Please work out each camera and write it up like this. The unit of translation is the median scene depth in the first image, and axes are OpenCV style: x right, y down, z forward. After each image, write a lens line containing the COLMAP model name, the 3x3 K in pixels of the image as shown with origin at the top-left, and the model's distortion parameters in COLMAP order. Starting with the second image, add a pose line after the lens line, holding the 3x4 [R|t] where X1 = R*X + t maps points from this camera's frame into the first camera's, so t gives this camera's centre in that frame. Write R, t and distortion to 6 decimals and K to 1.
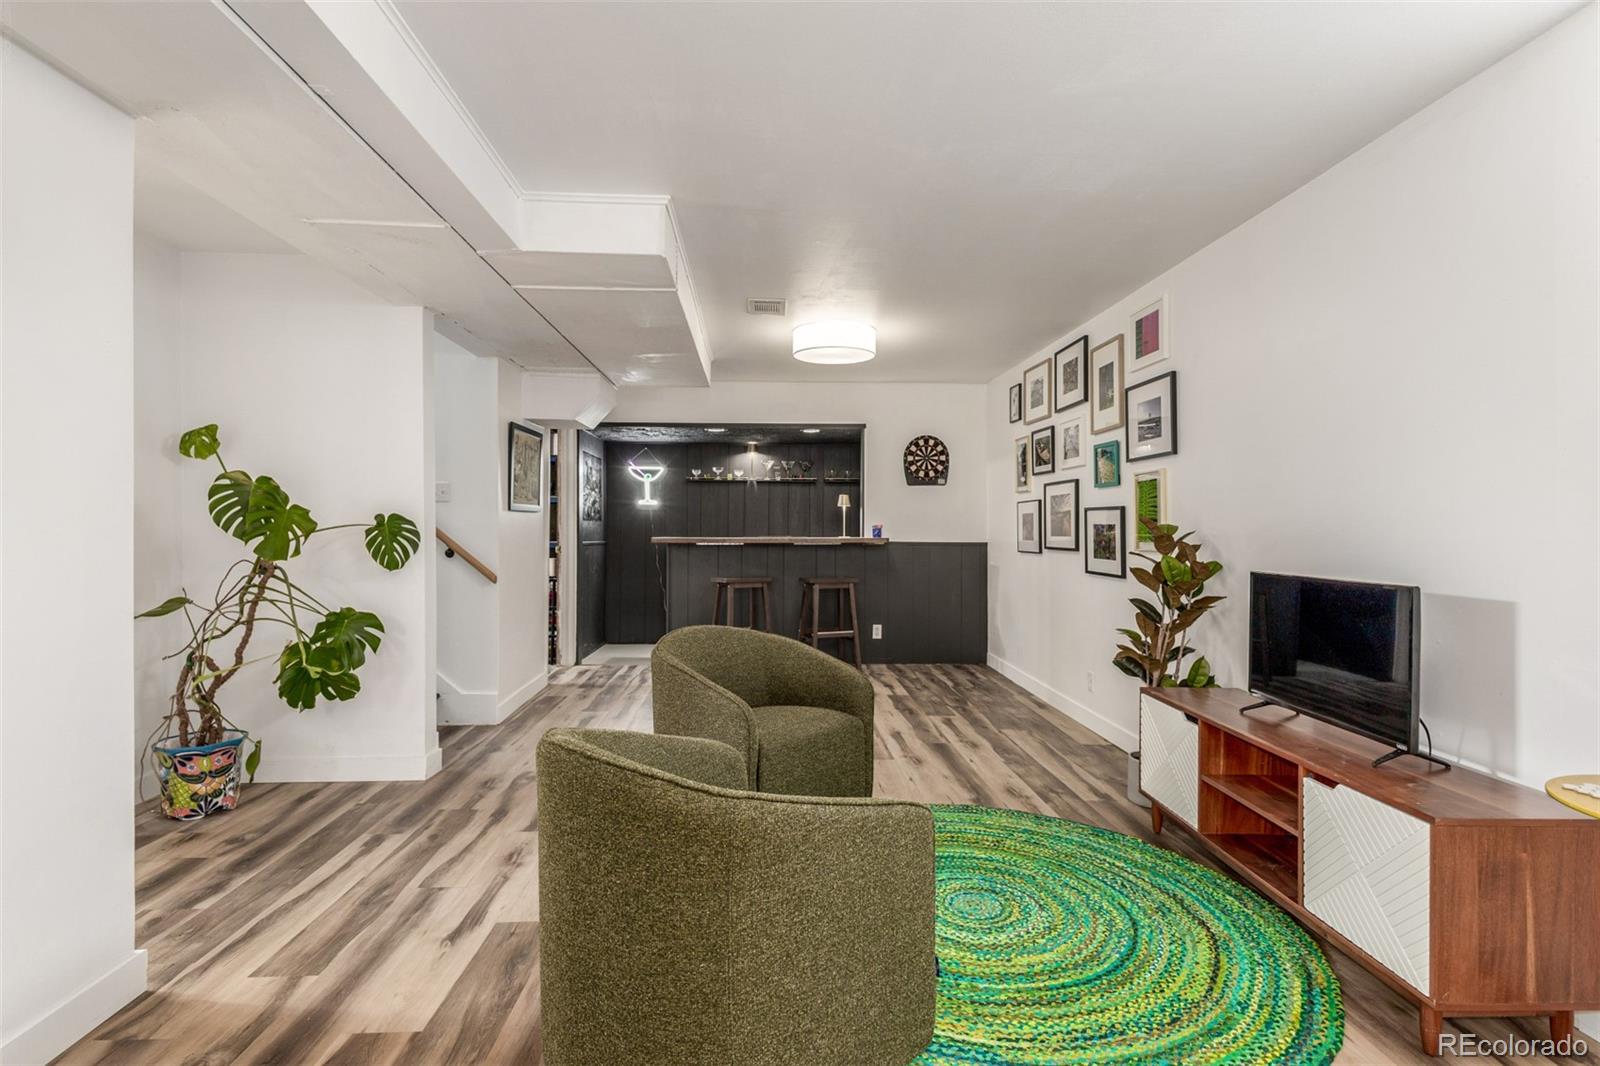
lens RADIAL K [[833.8, 0, 798.5], [0, 833.8, 529.4], [0, 0, 1]] dist [0.000949, 0.000004]
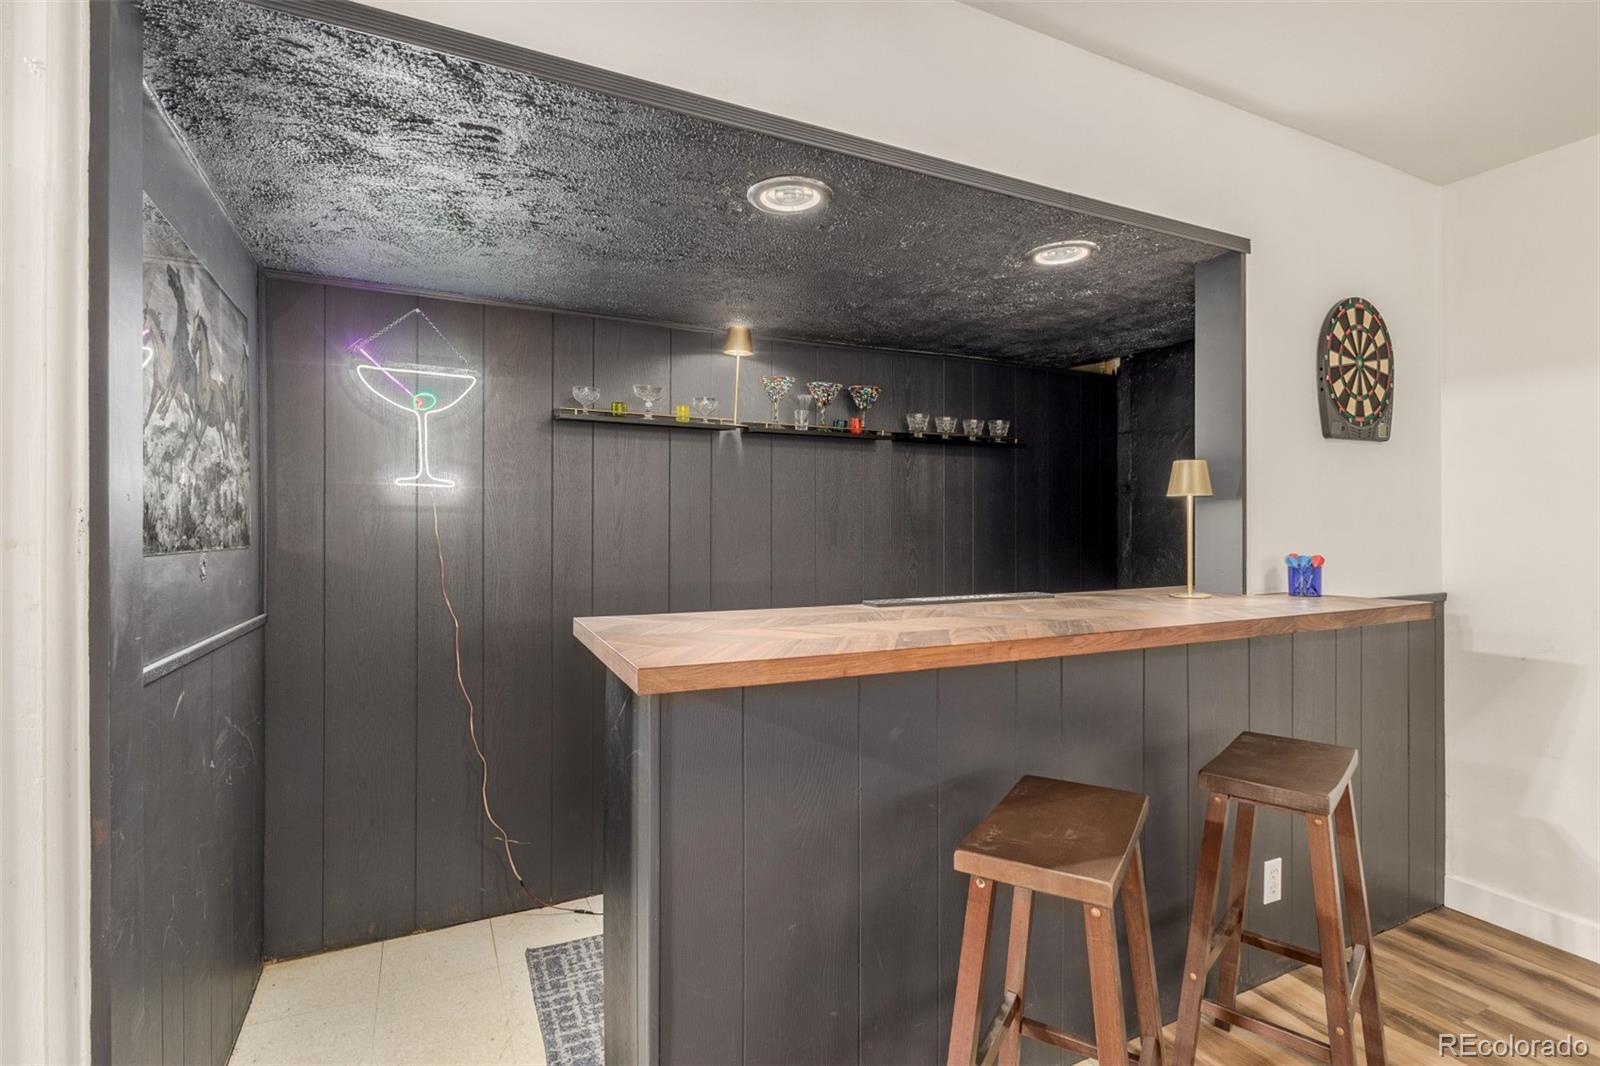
lens RADIAL K [[775.5, 0, 805.4], [0, 775.5, 526.3], [0, 0, 1]] dist [-0.005230, -0.000244]
pose [[0.917868, -0.005627, 0.396846, -0.192935], [0.005598, 0.999984, 0.001230, -0.017619], [-0.396846, 0.001093, 0.917884, 0.791333]]
